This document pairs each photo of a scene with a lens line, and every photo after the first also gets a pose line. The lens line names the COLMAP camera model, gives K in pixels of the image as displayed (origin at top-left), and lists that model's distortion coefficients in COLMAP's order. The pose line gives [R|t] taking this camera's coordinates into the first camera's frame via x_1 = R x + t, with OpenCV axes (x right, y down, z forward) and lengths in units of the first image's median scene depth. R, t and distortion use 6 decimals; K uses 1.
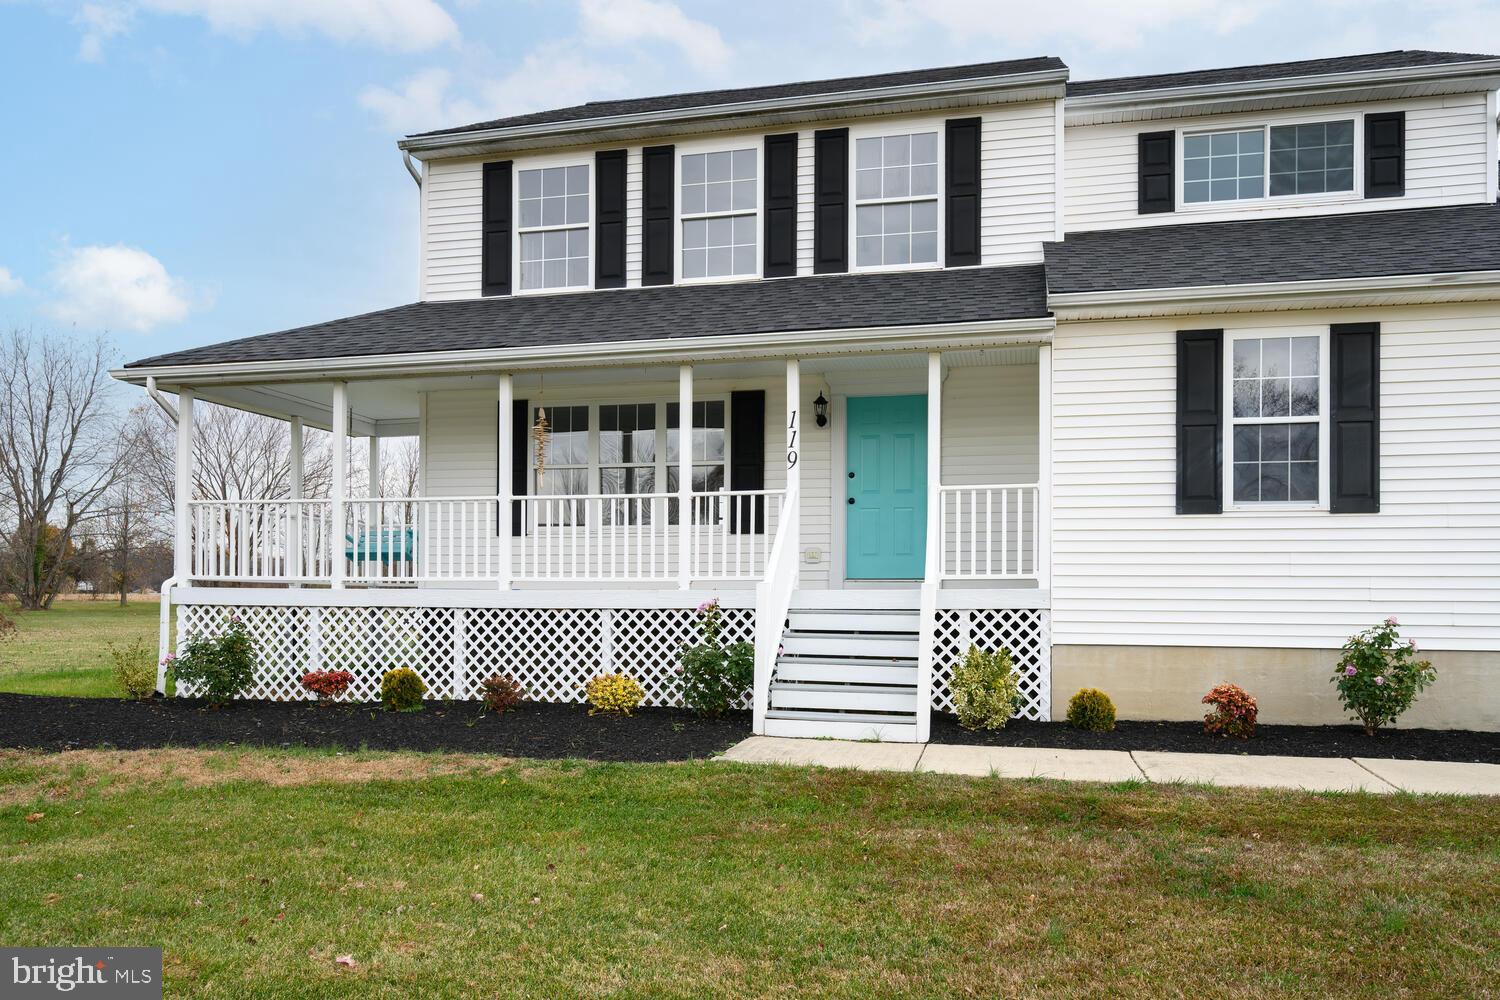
lens RADIAL K [[1085.7, 0, 715.3], [0, 1085.7, 582.3], [0, 0, 1]] dist [-0.005661, 0.002302]
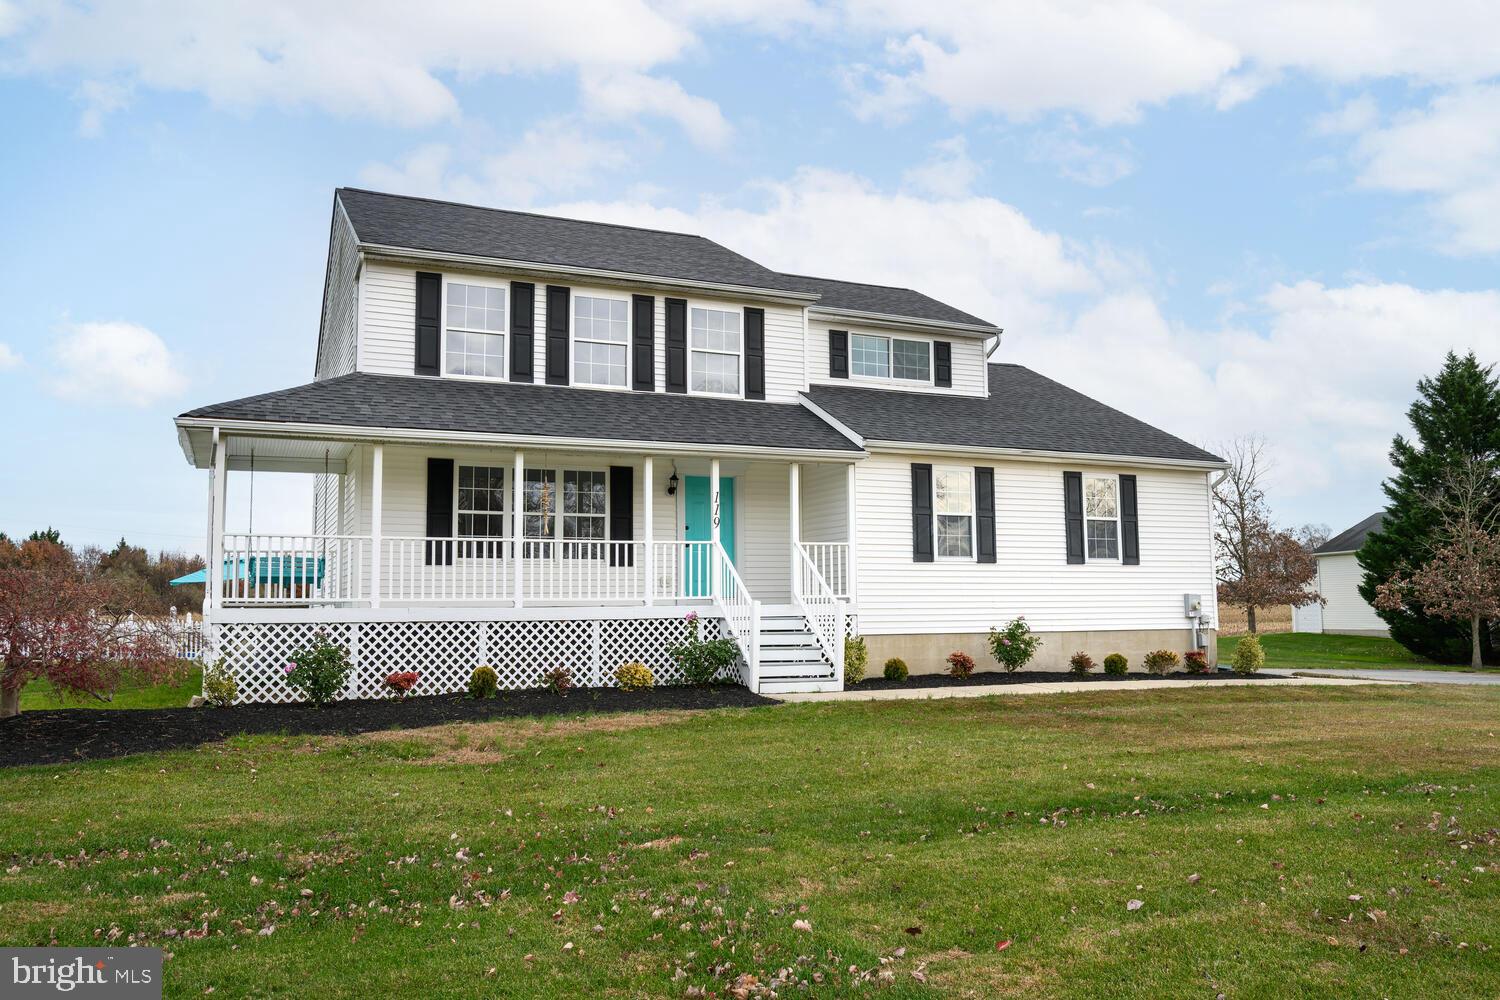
lens RADIAL K [[1136.6, 0, 676.2], [0, 1136.6, 500.8], [0, 0, 1]] dist [0.003843, 0.000823]
pose [[0.812016, 0.043757, 0.581993, -0.858498], [0.005494, 0.996568, -0.082593, -0.007430], [-0.583609, 0.070264, 0.808989, -0.277548]]
